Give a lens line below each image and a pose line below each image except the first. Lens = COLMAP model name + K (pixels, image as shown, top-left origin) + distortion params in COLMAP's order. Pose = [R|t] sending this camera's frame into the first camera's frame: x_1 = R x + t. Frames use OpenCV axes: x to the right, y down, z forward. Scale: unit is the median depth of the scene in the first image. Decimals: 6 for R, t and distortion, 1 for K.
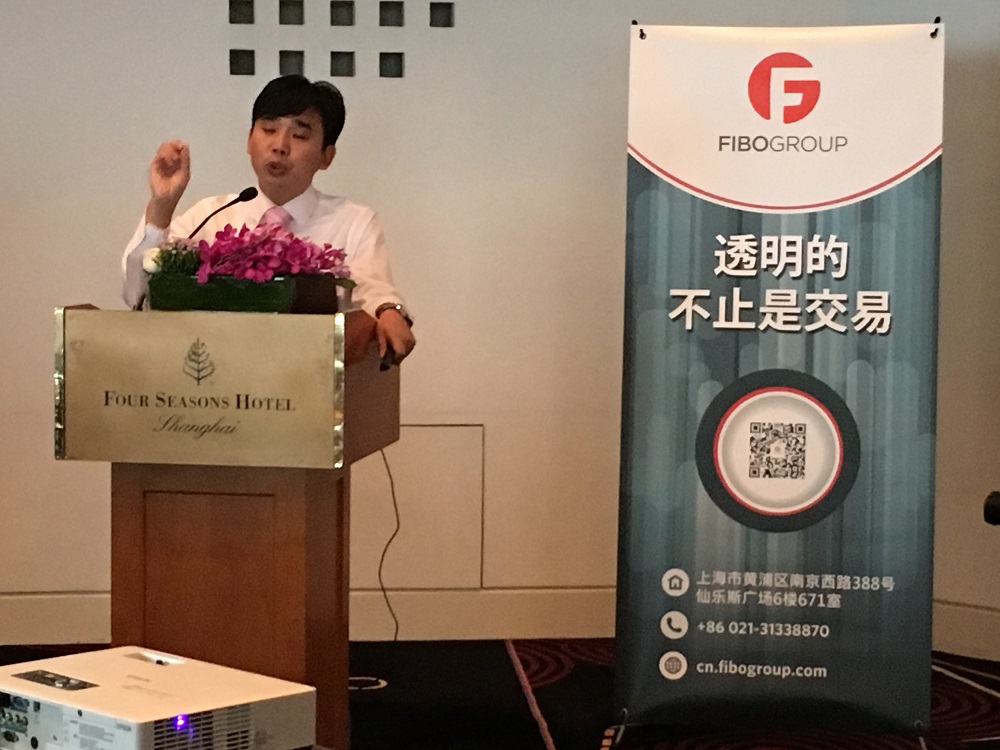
lens RADIAL K [[2536.3, 0, 500.0], [0, 2536.3, 375.1], [0, 0, 1]] dist [-0.092418, 0.000000]
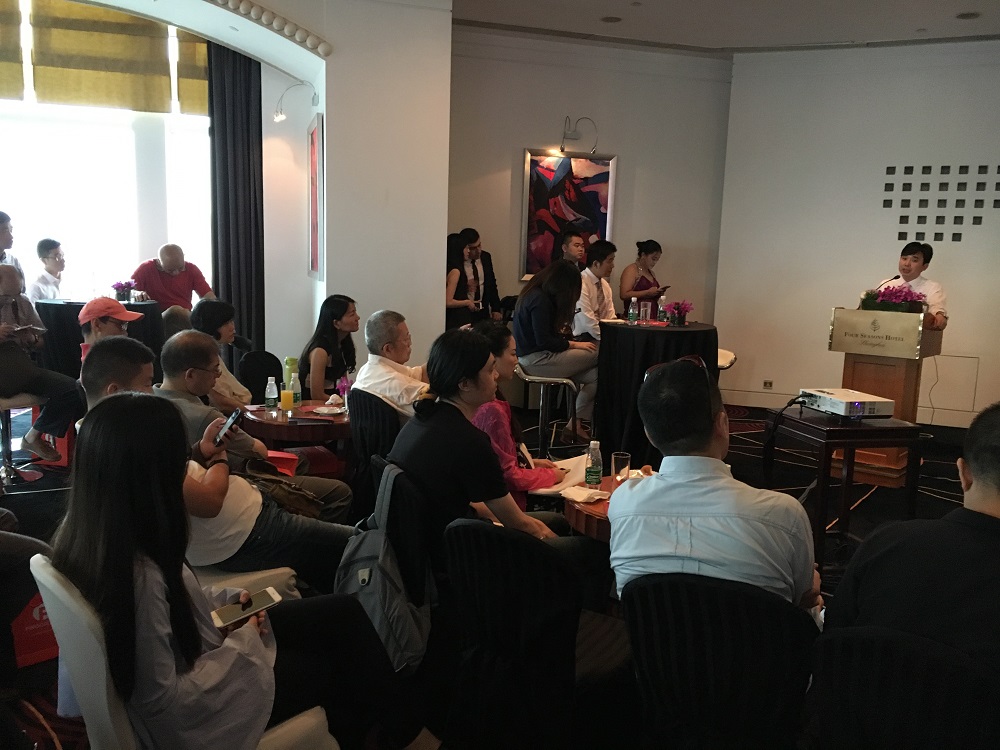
lens RADIAL K [[836.3, 0, 499.1], [0, 836.3, 377.0], [0, 0, 1]] dist [0.042085, 0.001703]
pose [[0.852534, 0.095988, -0.513783, 0.042118], [-0.069925, 0.995101, 0.069883, 0.020308], [0.517974, -0.023651, 0.855069, -0.257172]]
